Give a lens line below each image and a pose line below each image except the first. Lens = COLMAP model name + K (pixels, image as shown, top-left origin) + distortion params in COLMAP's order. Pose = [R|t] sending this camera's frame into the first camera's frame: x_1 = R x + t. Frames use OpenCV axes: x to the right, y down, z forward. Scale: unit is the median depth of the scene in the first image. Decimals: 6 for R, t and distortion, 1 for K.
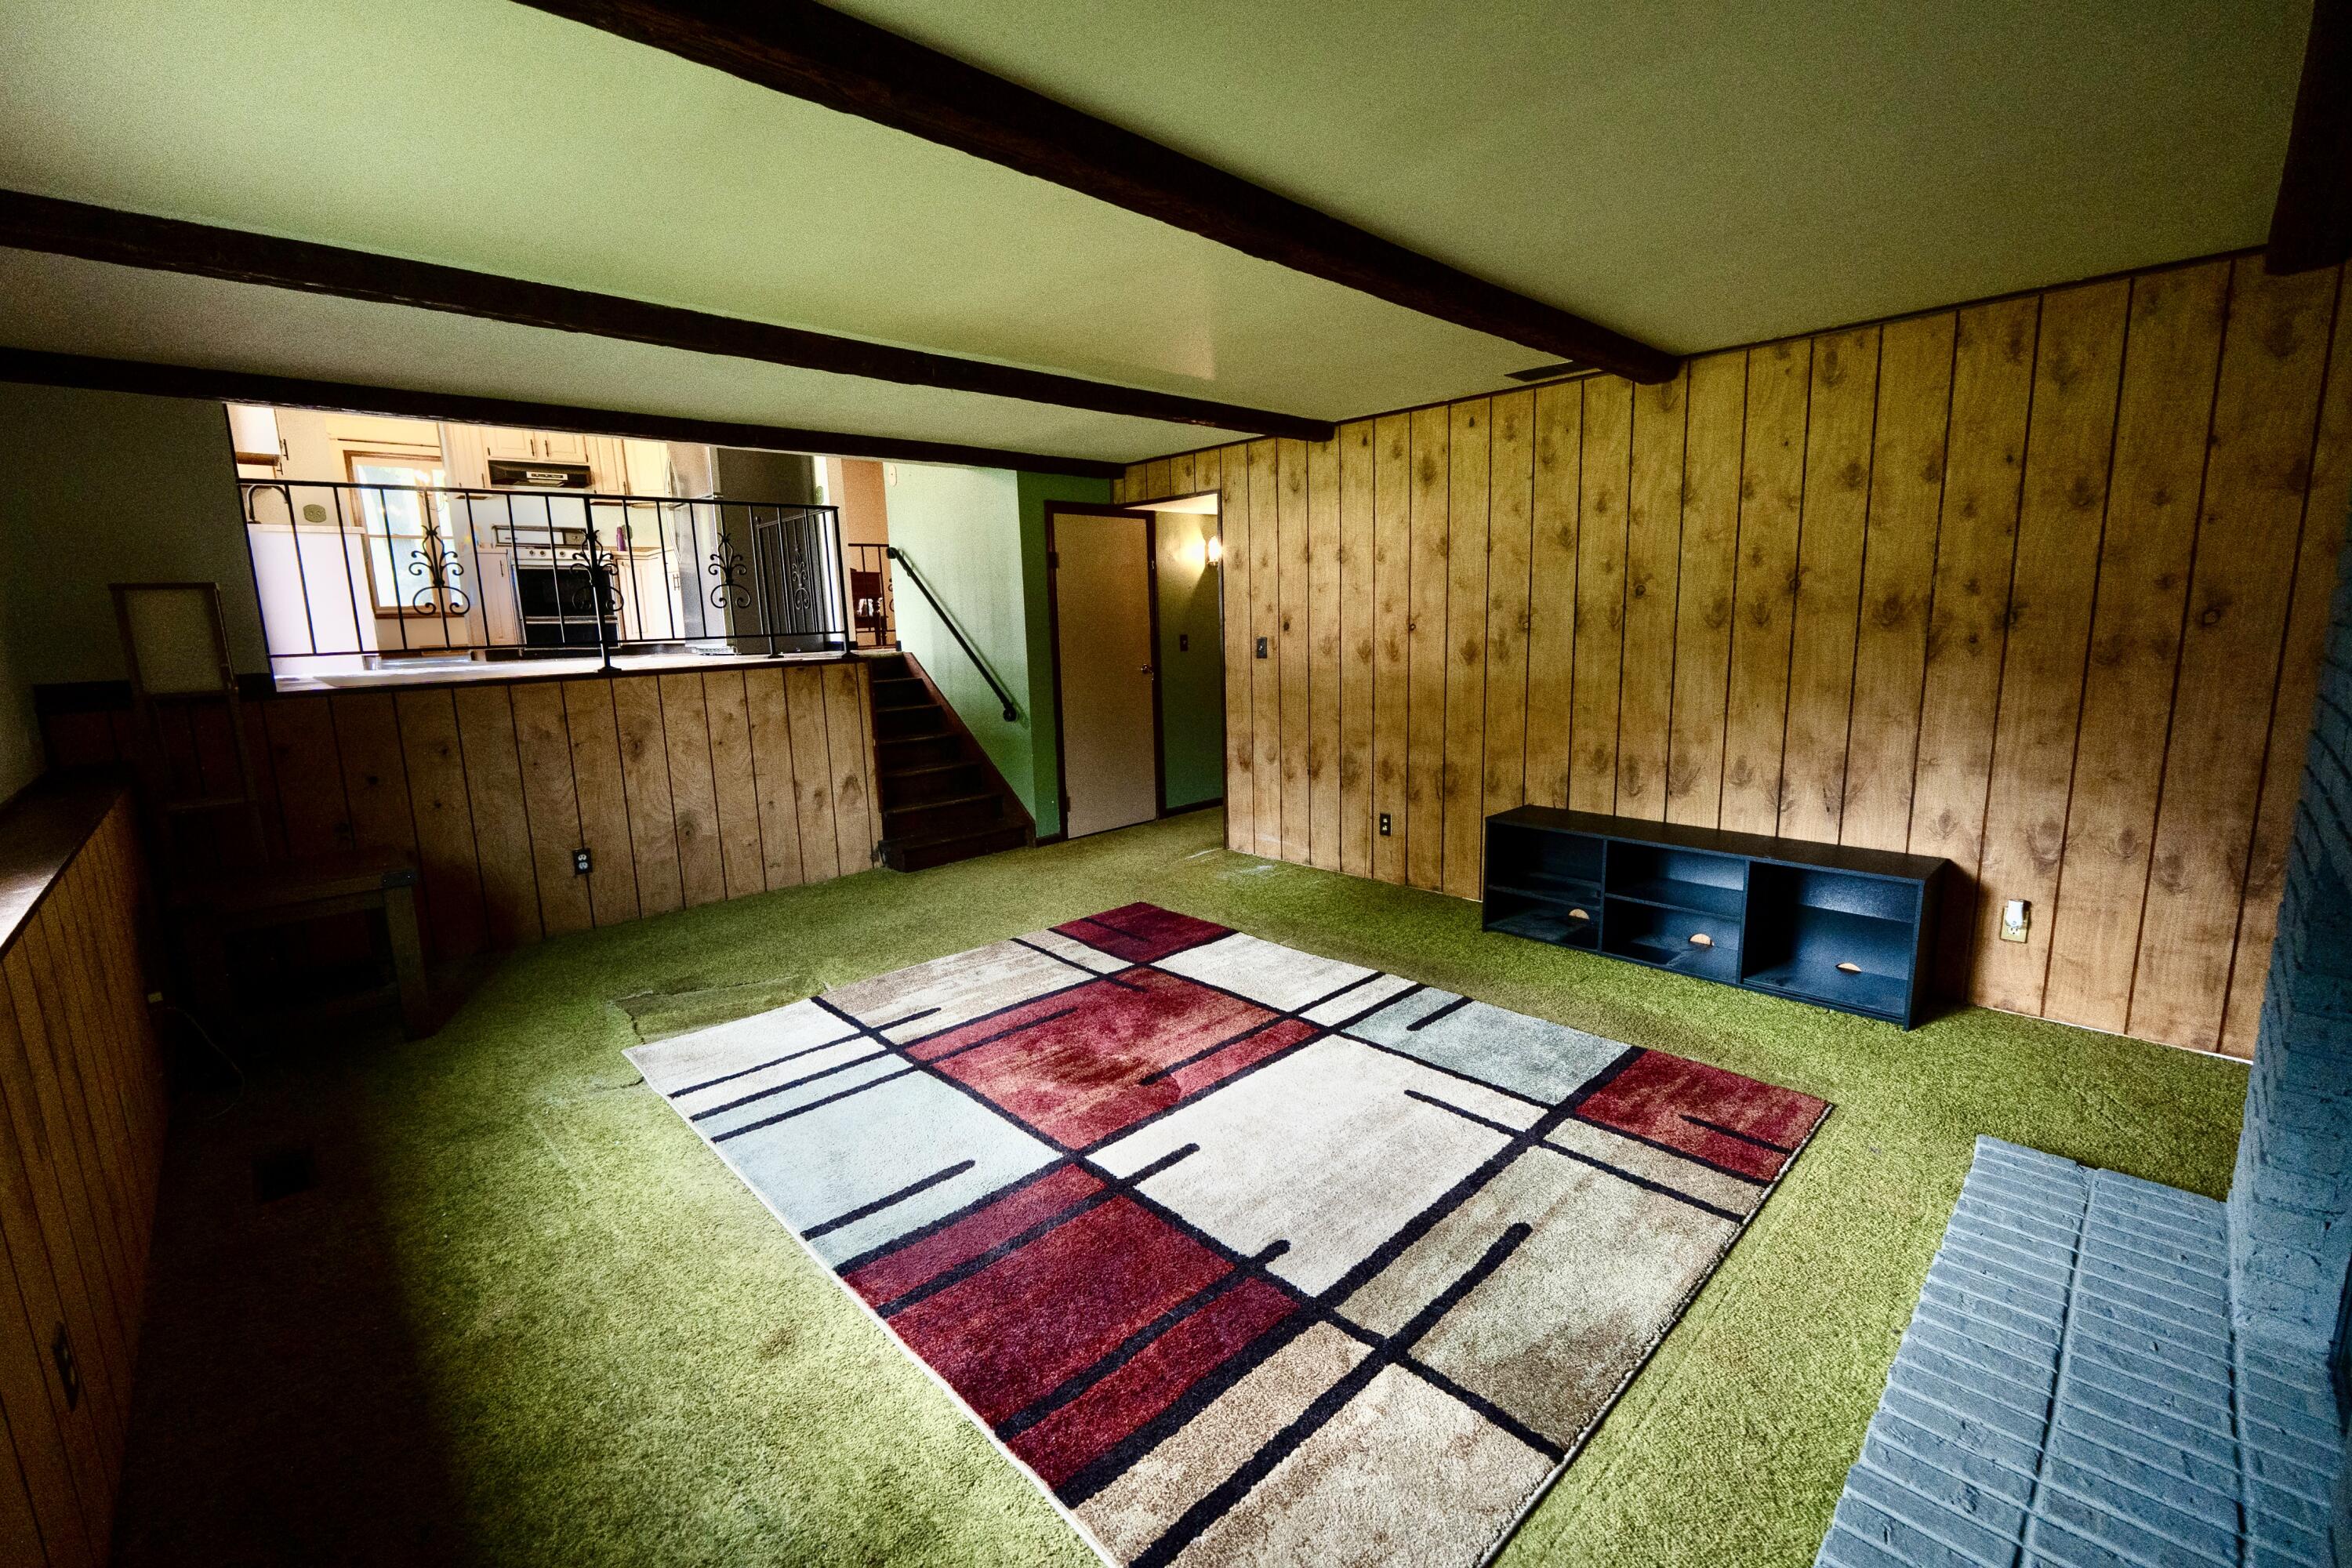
lens RADIAL K [[975.5, 0, 1171.8], [0, 975.5, 781.3], [0, 0, 1]] dist [-0.013511, 0.001944]
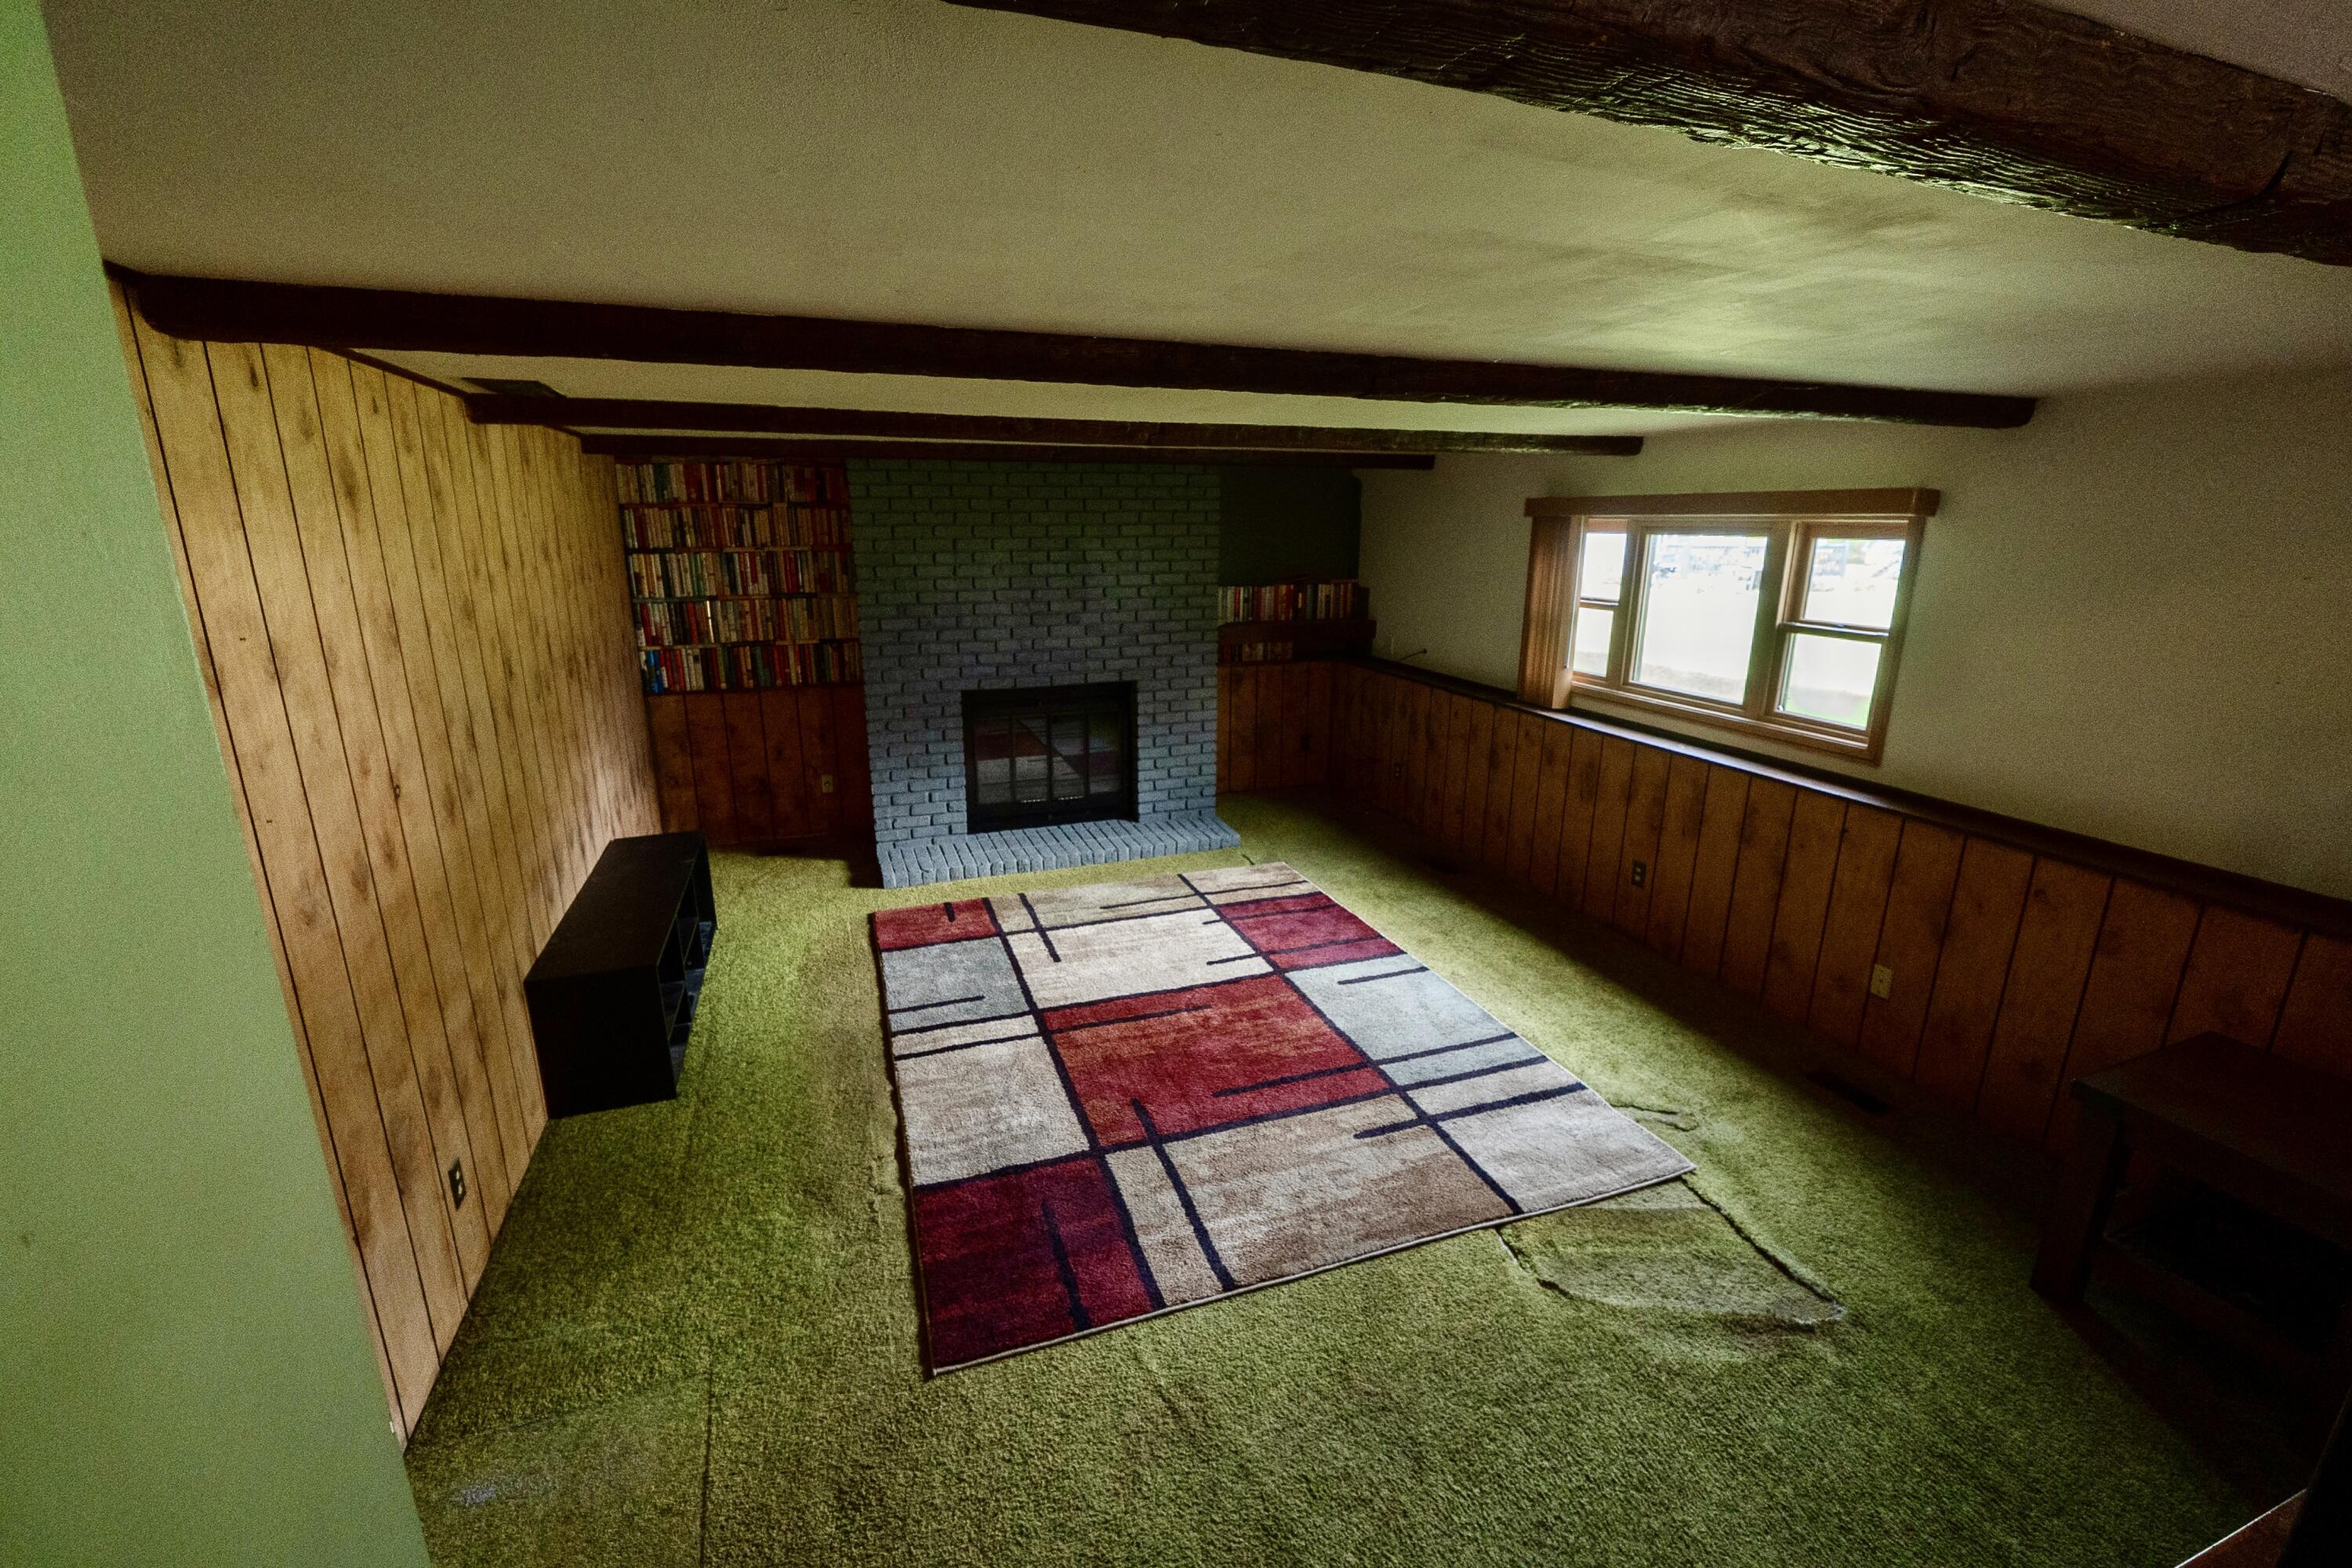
lens RADIAL K [[975.5, 0, 1172.4], [0, 975.5, 771.9], [0, 0, 1]] dist [-0.013511, 0.001944]
pose [[-0.911611, -0.079692, 0.403255, -0.313991], [0.092278, 0.916311, 0.389691, -0.325636], [-0.400562, 0.392458, -0.827965, 1.255971]]
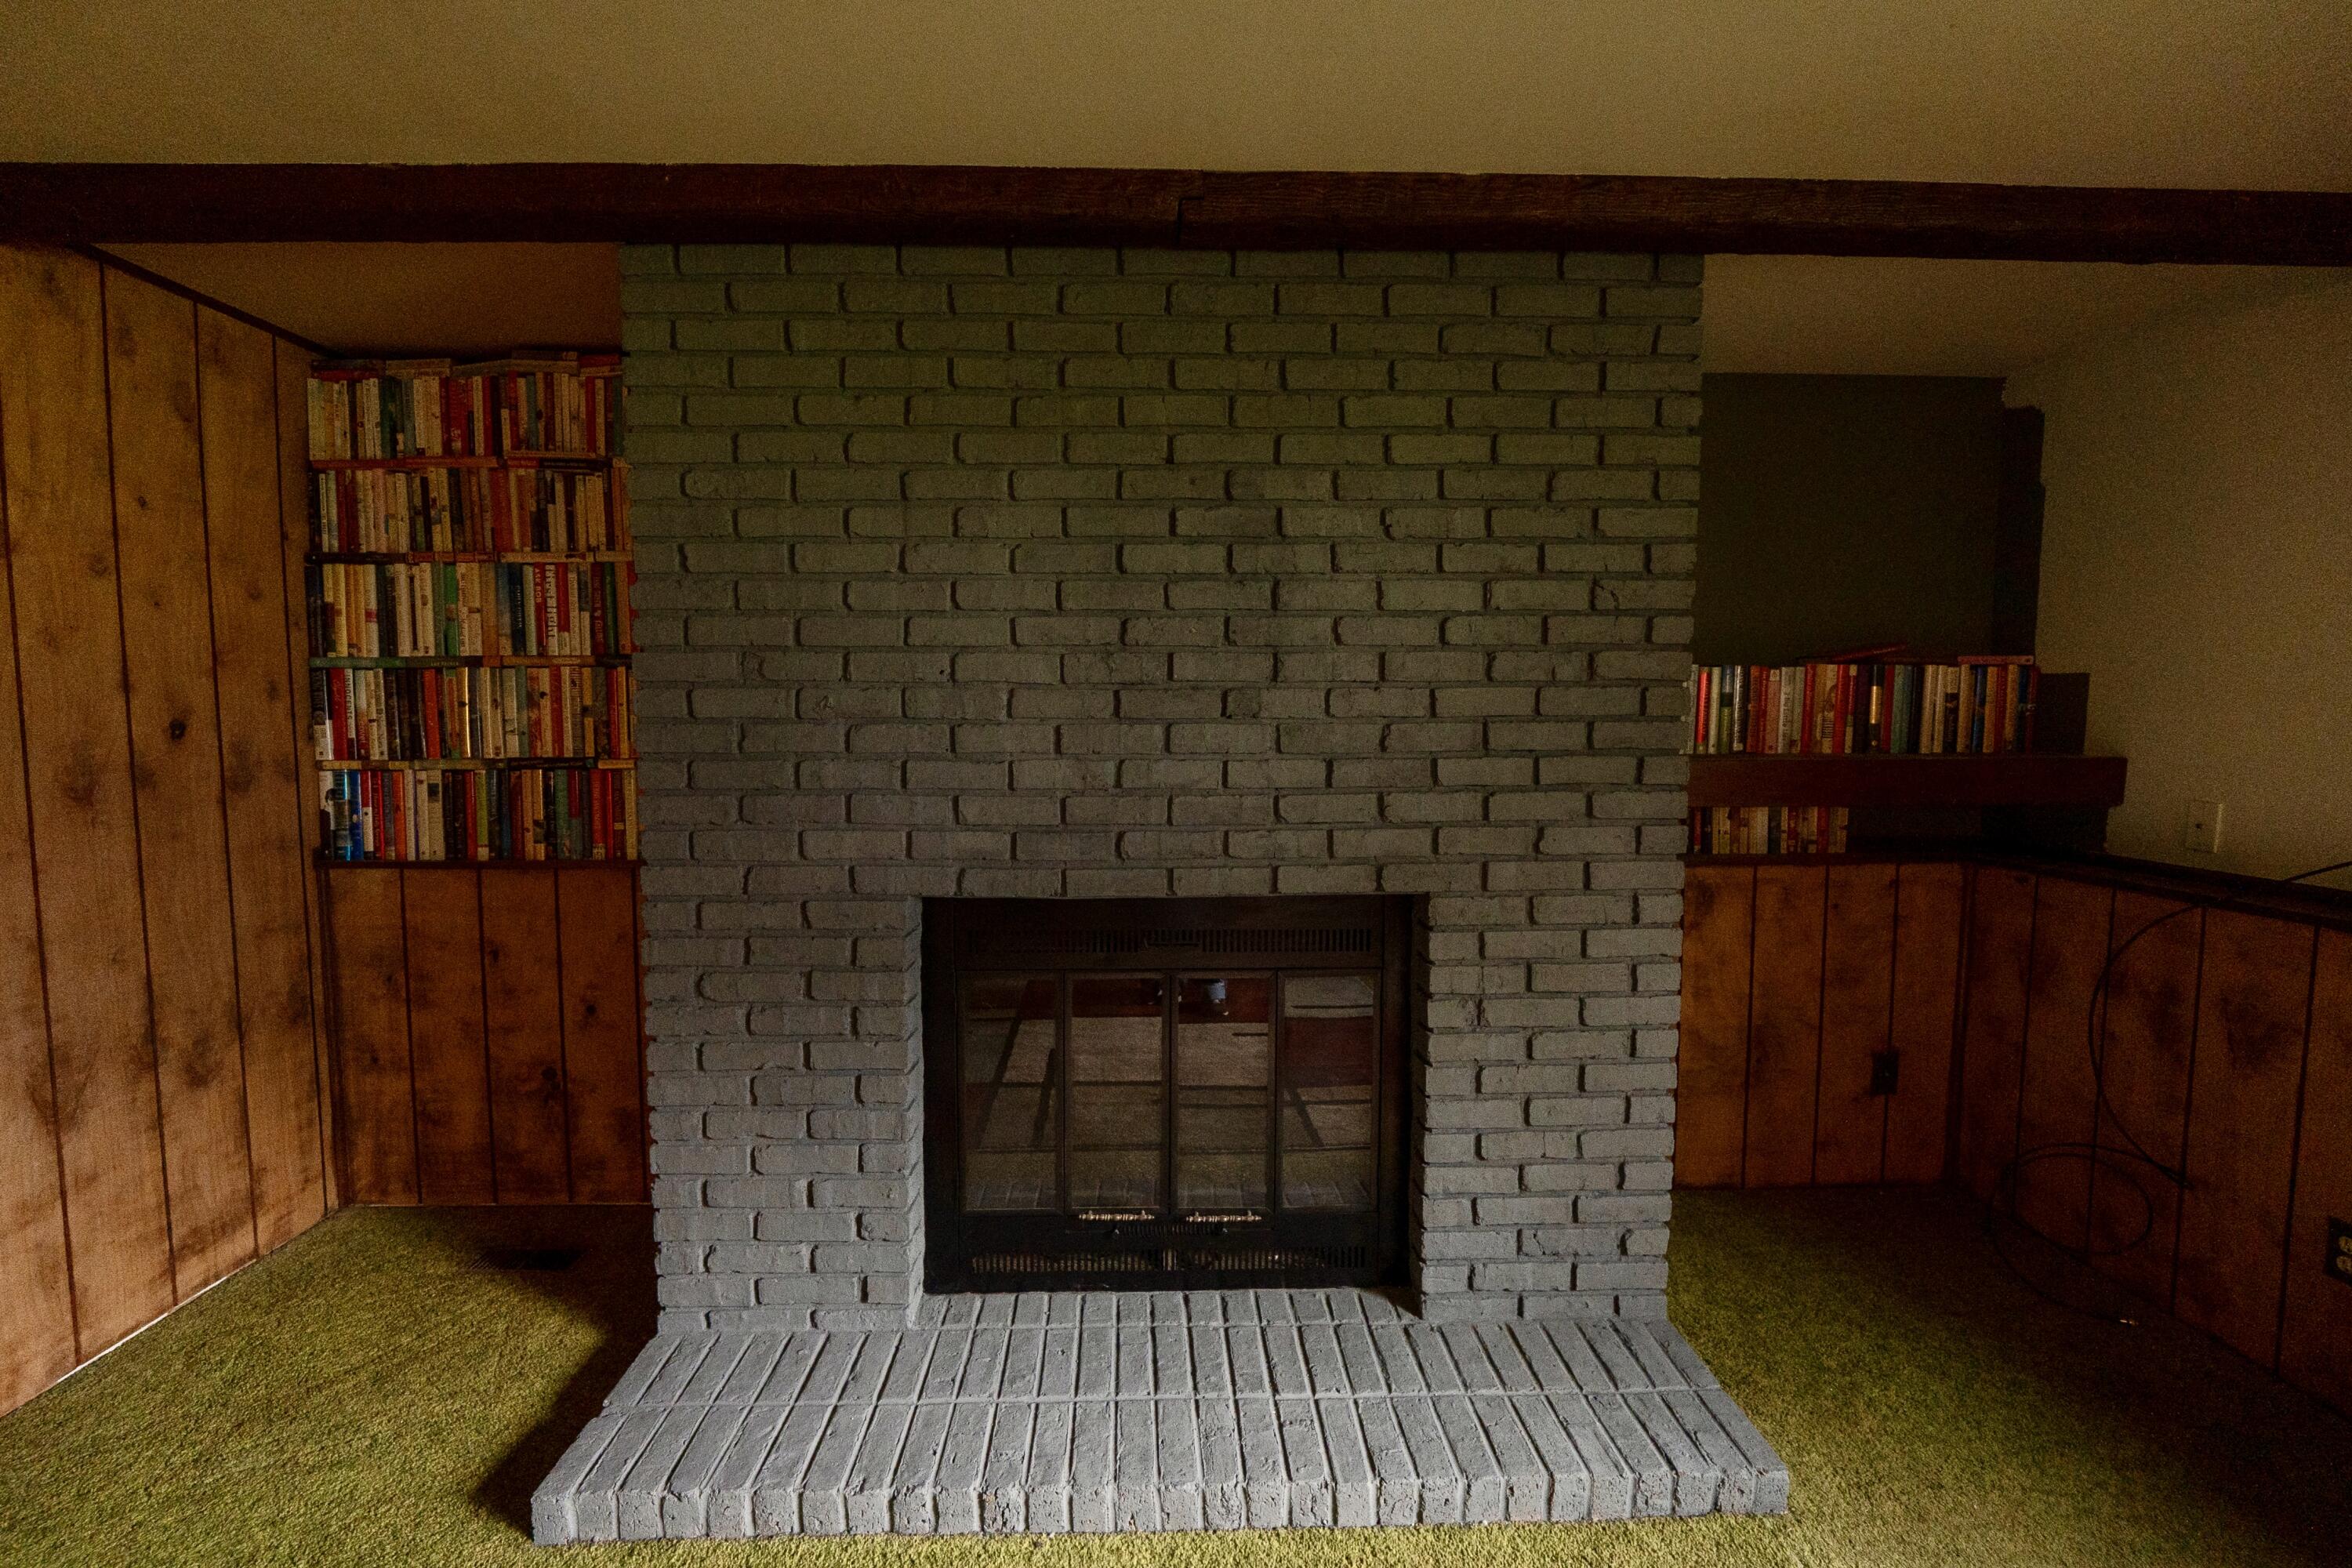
lens RADIAL K [[975.5, 0, 1172.0], [0, 975.5, 780.7], [0, 0, 1]] dist [-0.013511, 0.001944]
pose [[-0.740760, -0.021800, 0.671416, 0.043915], [0.132952, 0.974946, 0.178339, -0.086261], [-0.658482, 0.221372, -0.719302, 0.554166]]
